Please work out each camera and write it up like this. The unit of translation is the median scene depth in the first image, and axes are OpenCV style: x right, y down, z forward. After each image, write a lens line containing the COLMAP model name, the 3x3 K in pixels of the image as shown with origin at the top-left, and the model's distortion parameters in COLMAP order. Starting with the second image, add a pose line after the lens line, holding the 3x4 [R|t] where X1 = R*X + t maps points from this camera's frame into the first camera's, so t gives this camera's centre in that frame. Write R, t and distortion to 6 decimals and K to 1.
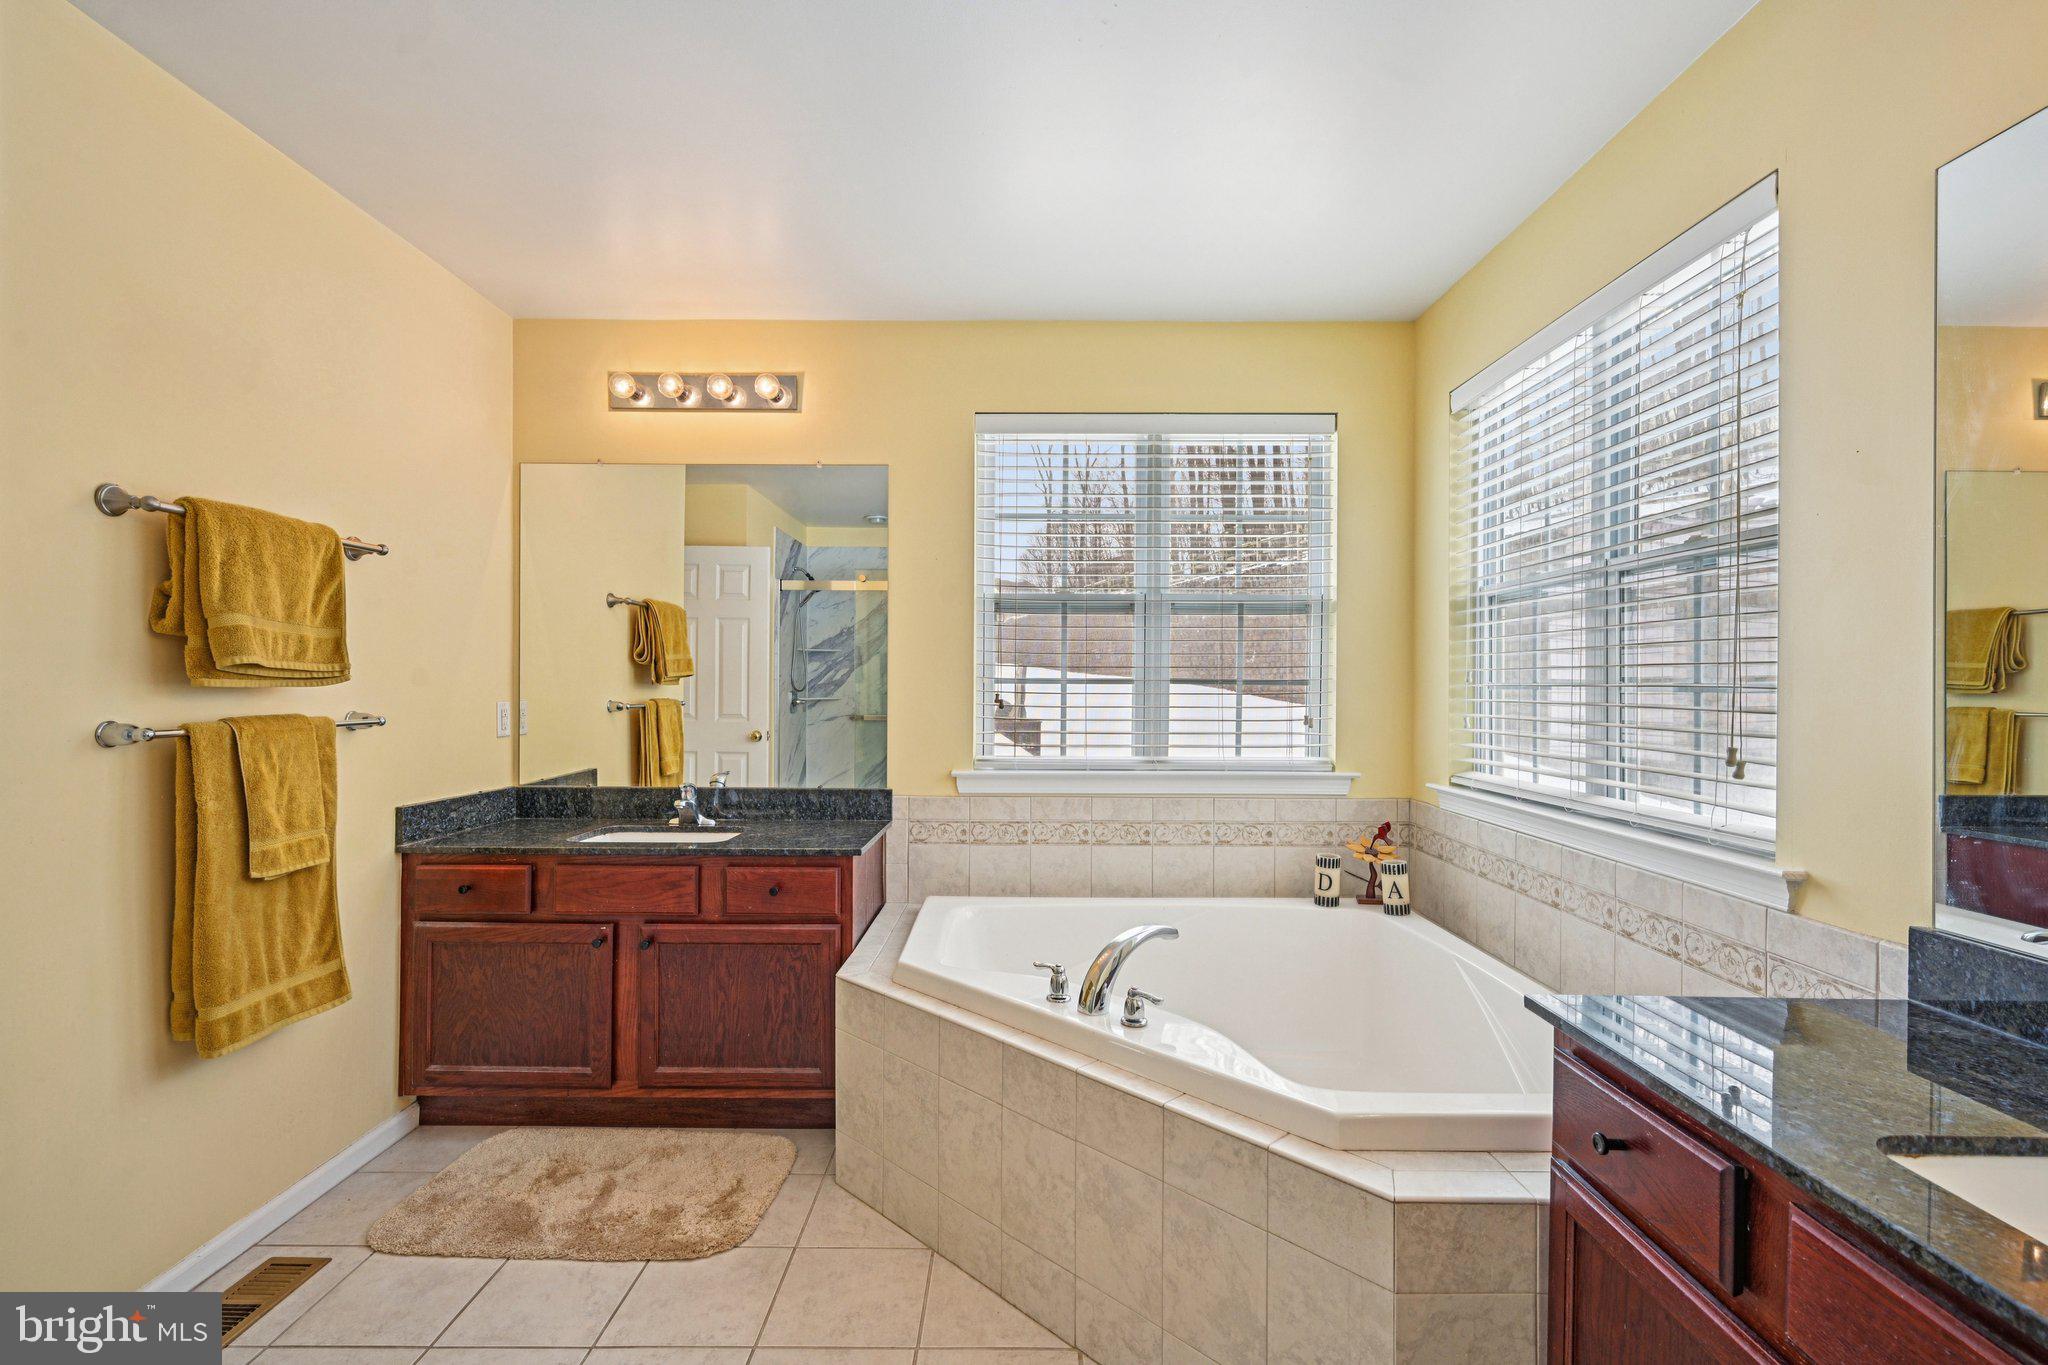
lens RADIAL K [[921.8, 0, 1030.9], [0, 921.8, 679.8], [0, 0, 1]] dist [-0.001258, -0.000342]
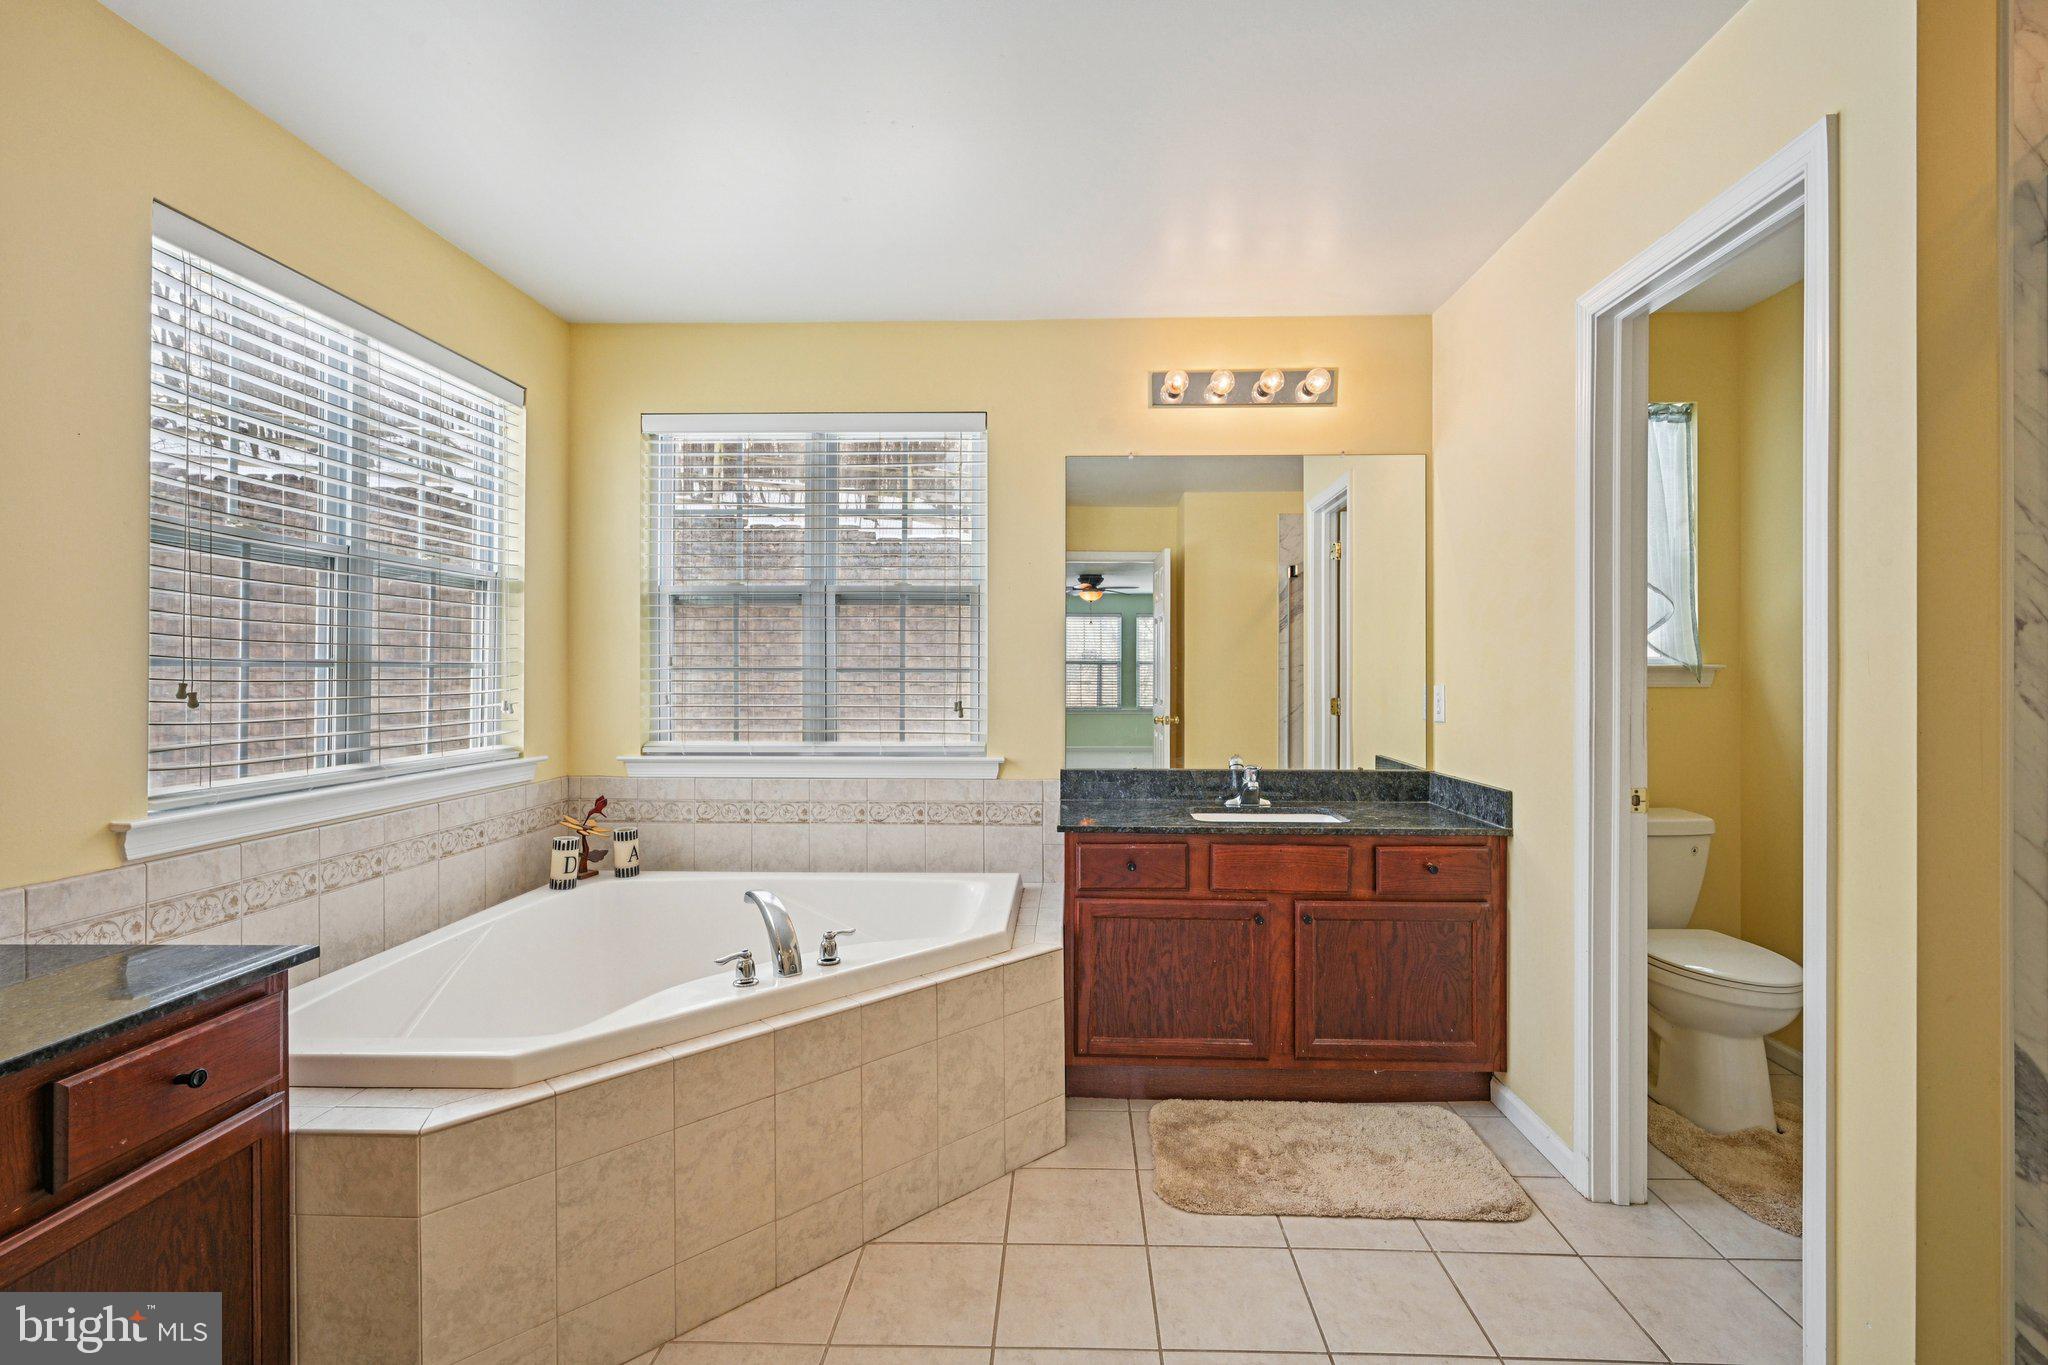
lens RADIAL K [[921.8, 0, 1031.2], [0, 921.8, 676.6], [0, 0, 1]] dist [-0.001258, -0.000342]
pose [[0.036037, -0.008480, 0.999314, -1.024882], [-0.004443, 0.999953, 0.008645, 0.005265], [-0.999341, -0.004752, 0.035997, 0.708865]]
